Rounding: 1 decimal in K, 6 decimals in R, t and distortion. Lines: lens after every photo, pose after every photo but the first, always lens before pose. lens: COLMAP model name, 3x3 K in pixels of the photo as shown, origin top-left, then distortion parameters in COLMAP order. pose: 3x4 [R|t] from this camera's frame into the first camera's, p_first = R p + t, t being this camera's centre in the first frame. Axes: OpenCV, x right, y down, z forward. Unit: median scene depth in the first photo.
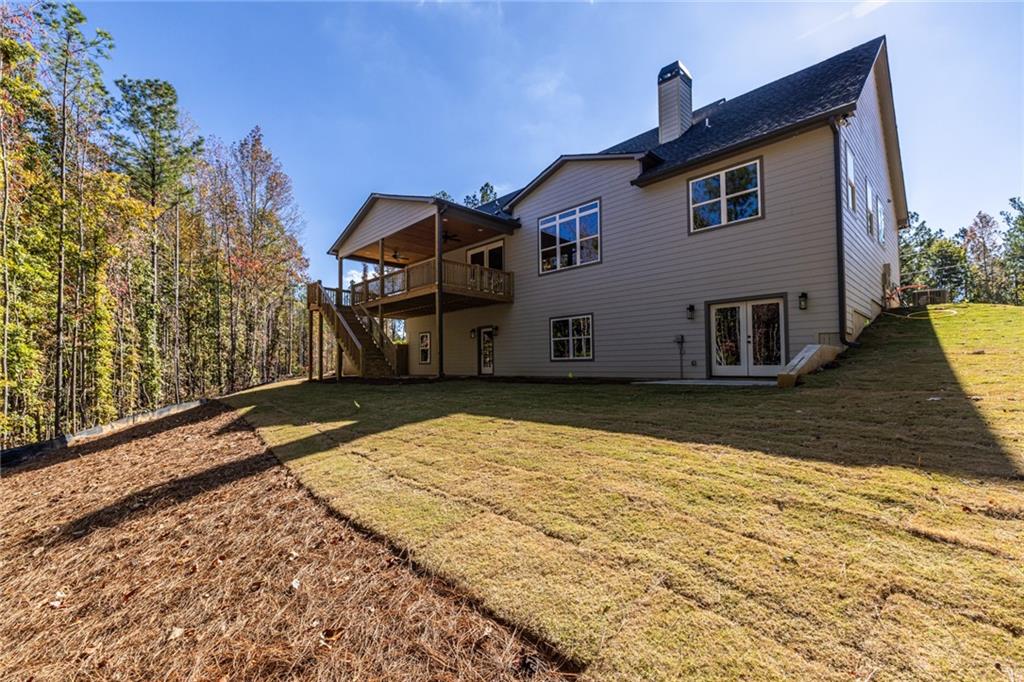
lens RADIAL K [[439.6, 0, 512.0], [0, 439.6, 341.0], [0, 0, 1]] dist [0.002288, 0.000349]
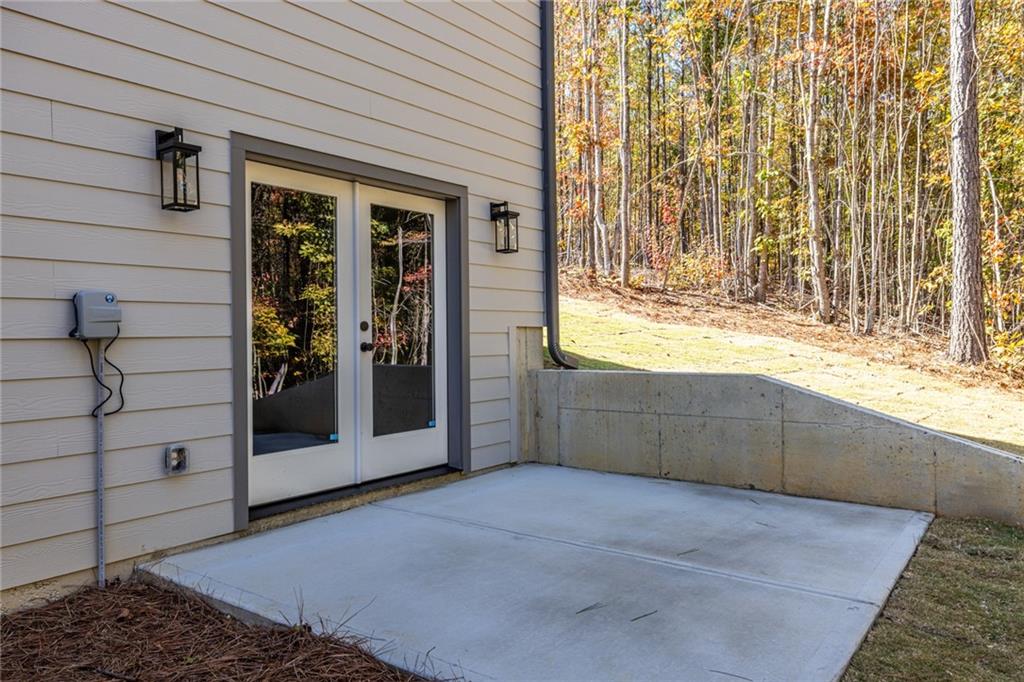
lens RADIAL K [[715.8, 0, 512.0], [0, 715.8, 341.0], [0, 0, 1]] dist [0.000532, -0.000206]
pose [[-0.159519, -0.004153, 0.987186, 0.107657], [-0.047002, 0.998889, -0.003393, -0.003134], [-0.986075, -0.046941, -0.159537, 0.914251]]
